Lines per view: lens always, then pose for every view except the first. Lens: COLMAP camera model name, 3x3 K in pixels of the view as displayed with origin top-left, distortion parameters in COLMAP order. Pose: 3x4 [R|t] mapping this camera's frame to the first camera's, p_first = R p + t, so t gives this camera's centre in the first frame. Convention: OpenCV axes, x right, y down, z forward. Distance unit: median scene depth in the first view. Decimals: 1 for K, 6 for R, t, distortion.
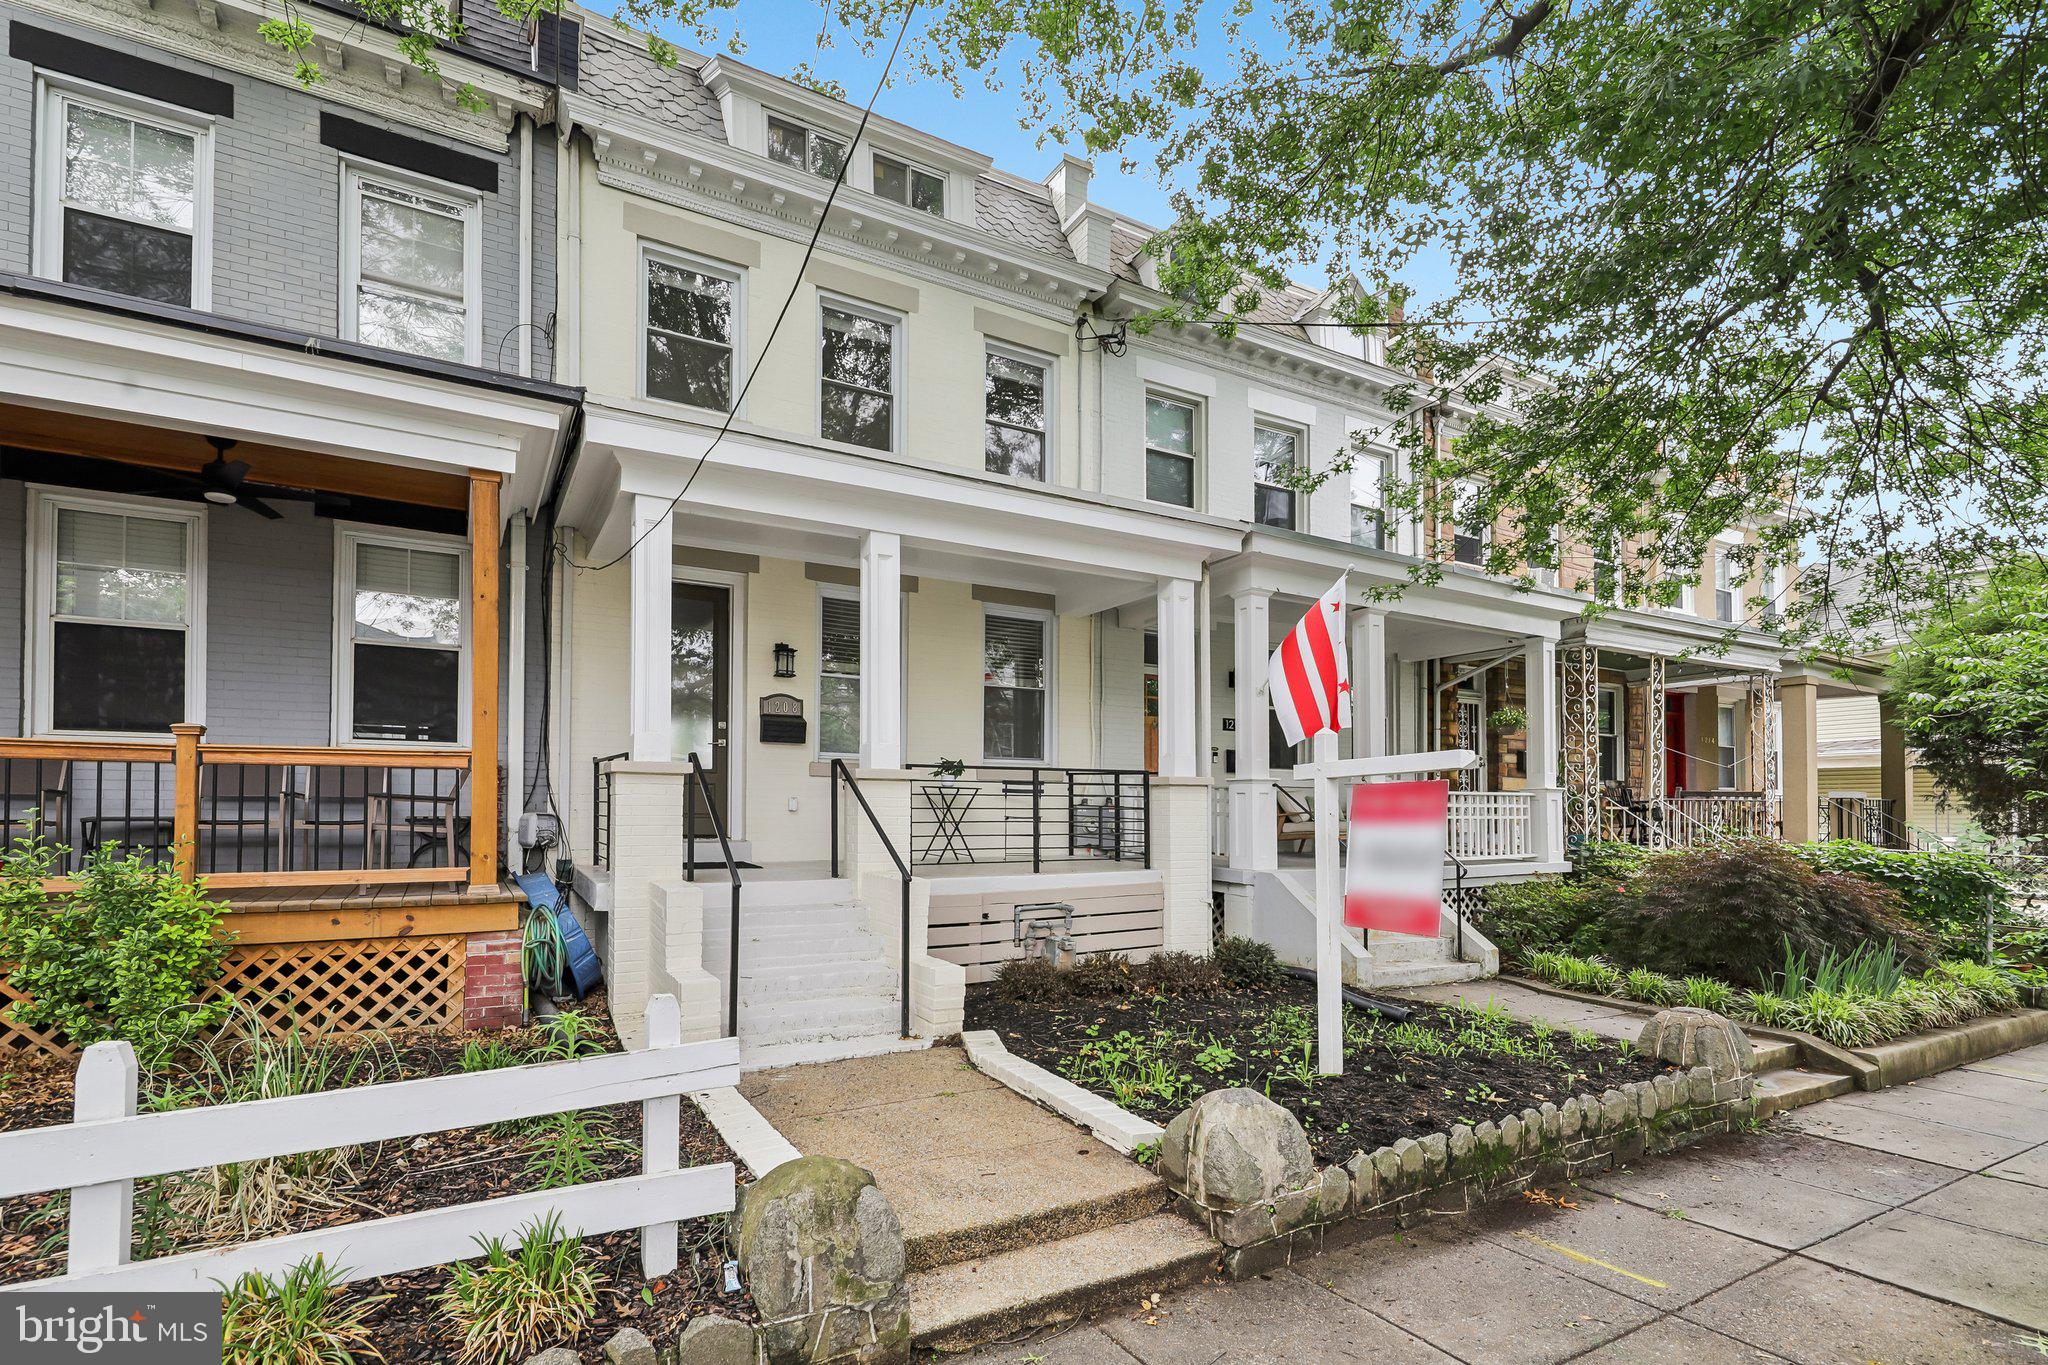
lens RADIAL K [[980.3, 0, 1027.8], [0, 980.3, 782.6], [0, 0, 1]] dist [0.017468, -0.007289]
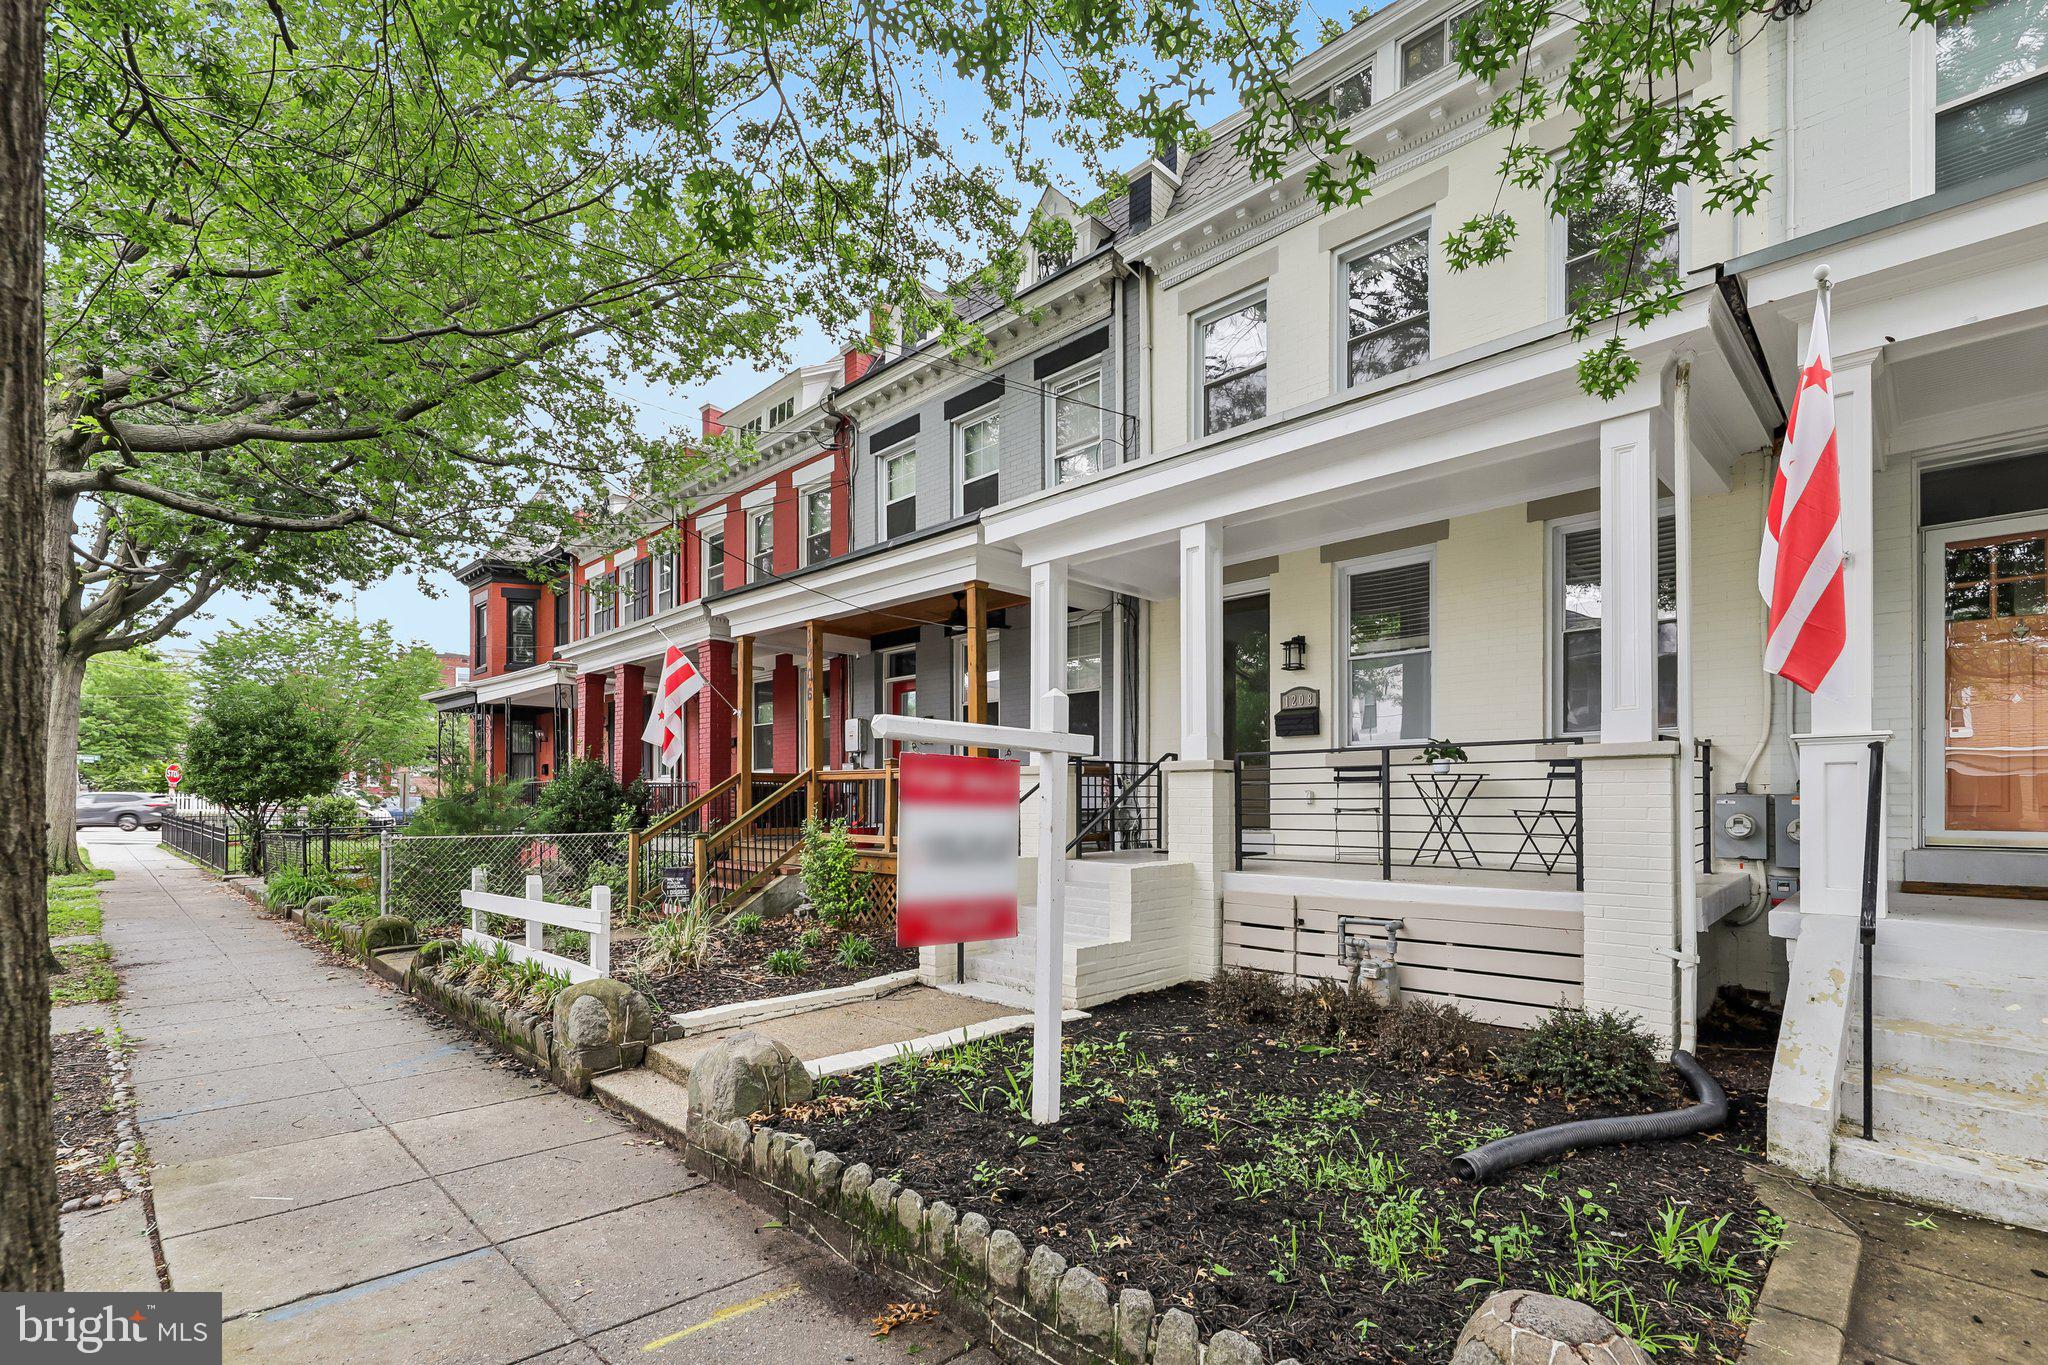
lens RADIAL K [[943.5, 0, 964.5], [0, 943.5, 806.8], [0, 0, 1]] dist [0.015825, -0.000039]
pose [[0.228488, -0.002987, -0.973542, 0.802847], [0.024593, 0.999694, 0.002705, 0.027497], [0.973236, -0.024561, 0.228491, 0.588838]]
